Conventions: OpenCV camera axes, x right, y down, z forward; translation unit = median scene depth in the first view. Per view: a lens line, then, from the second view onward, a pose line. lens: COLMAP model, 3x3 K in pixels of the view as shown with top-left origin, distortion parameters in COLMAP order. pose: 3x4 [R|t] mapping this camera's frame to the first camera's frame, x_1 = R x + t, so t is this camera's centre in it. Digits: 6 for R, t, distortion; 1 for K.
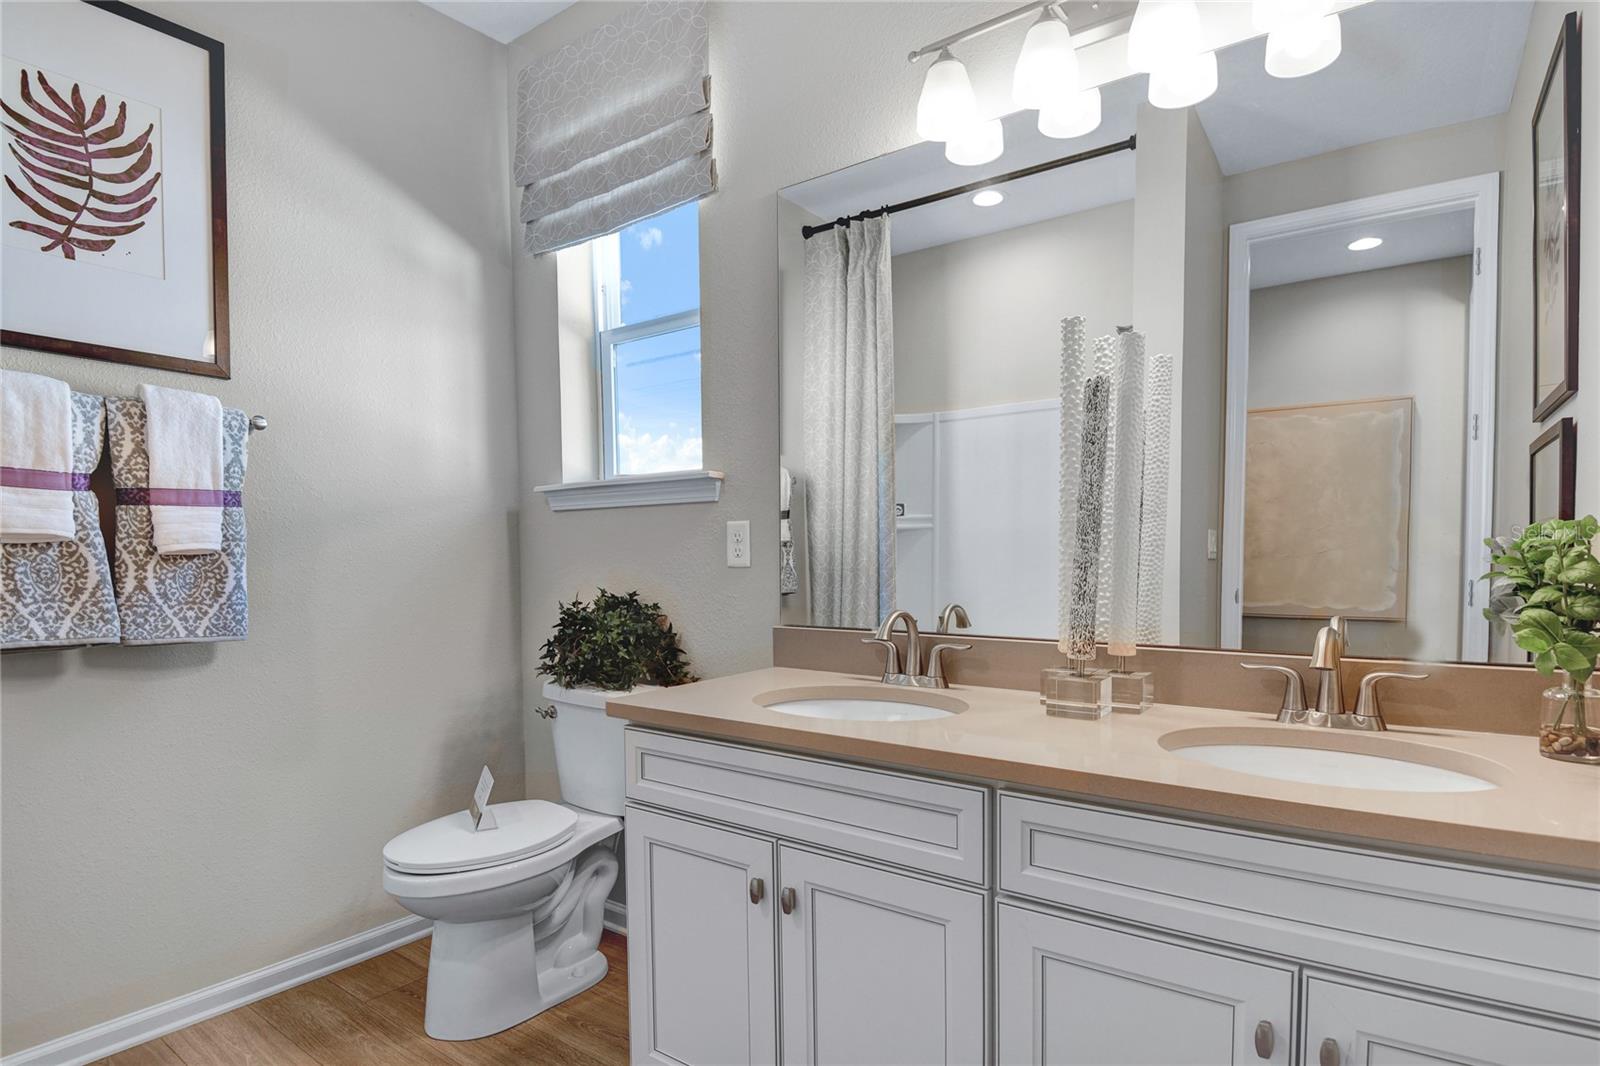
lens RADIAL K [[834.2, 0, 798.5], [0, 834.2, 544.0], [0, 0, 1]] dist [0.004699, -0.027052]
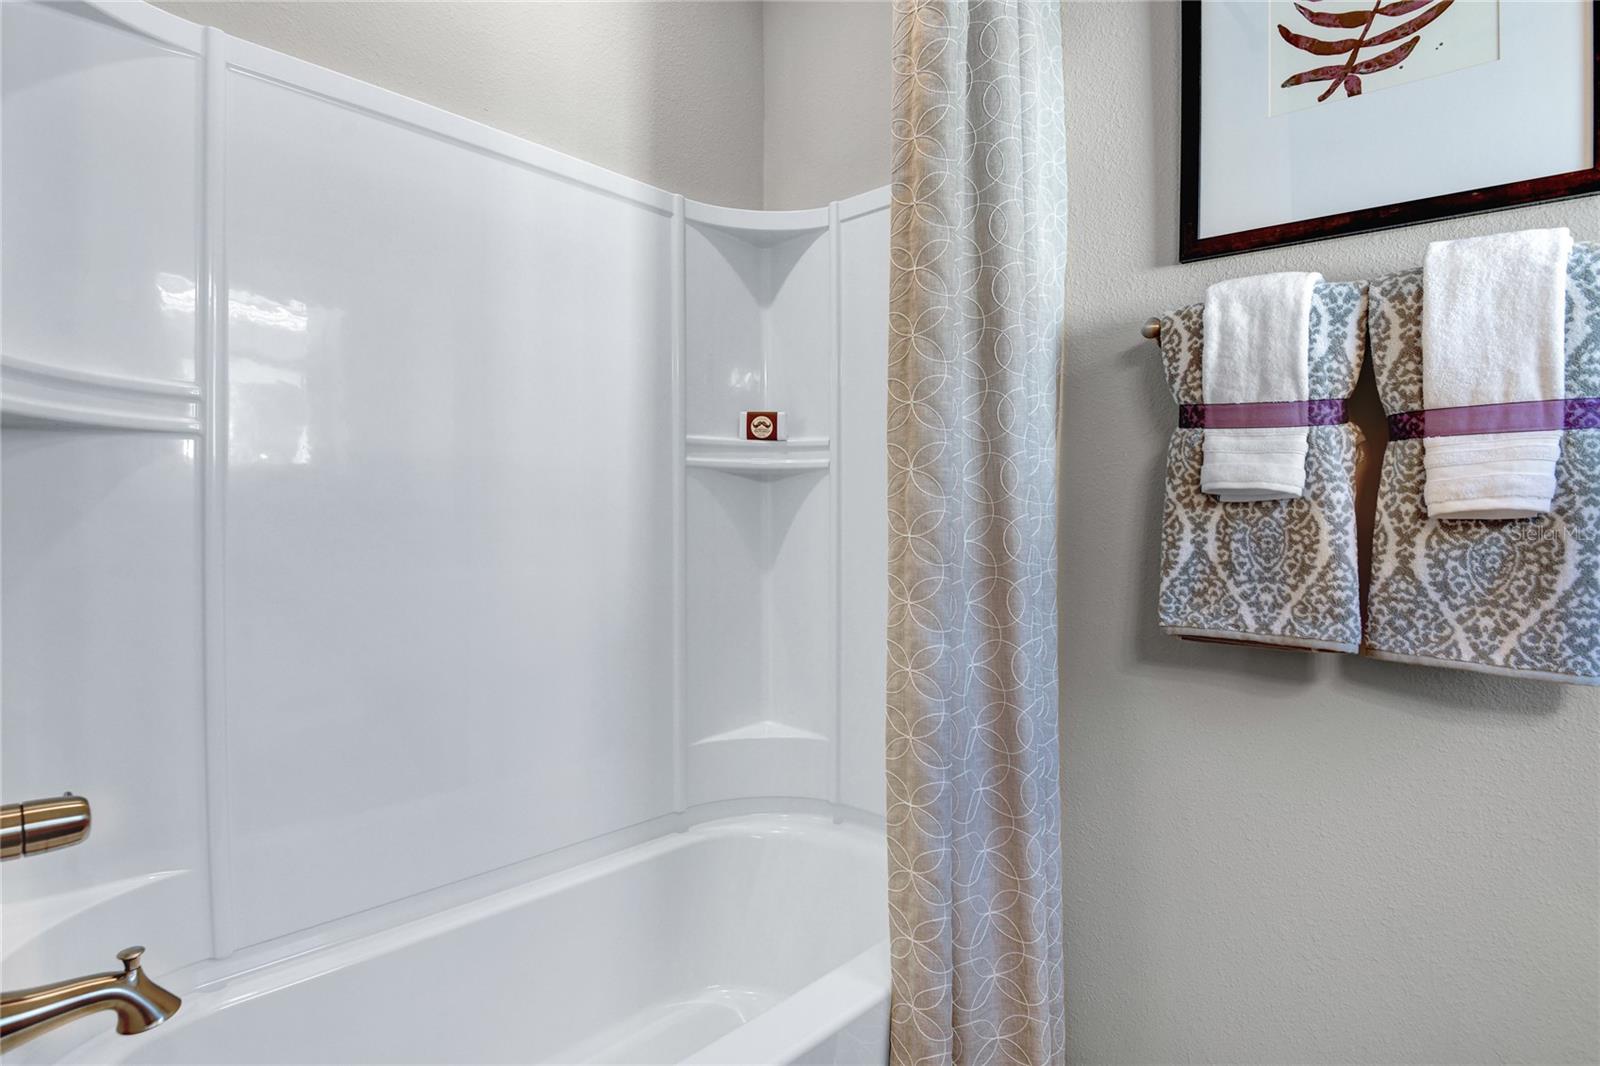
lens RADIAL K [[834.2, 0, 798.5], [0, 834.2, 544.0], [0, 0, 1]] dist [0.004699, -0.027052]
pose [[-0.122885, 0.042941, -0.991491, -0.116893], [0.009496, 0.999069, 0.042093, 0.001535], [0.992376, -0.004242, -0.123178, 0.625606]]
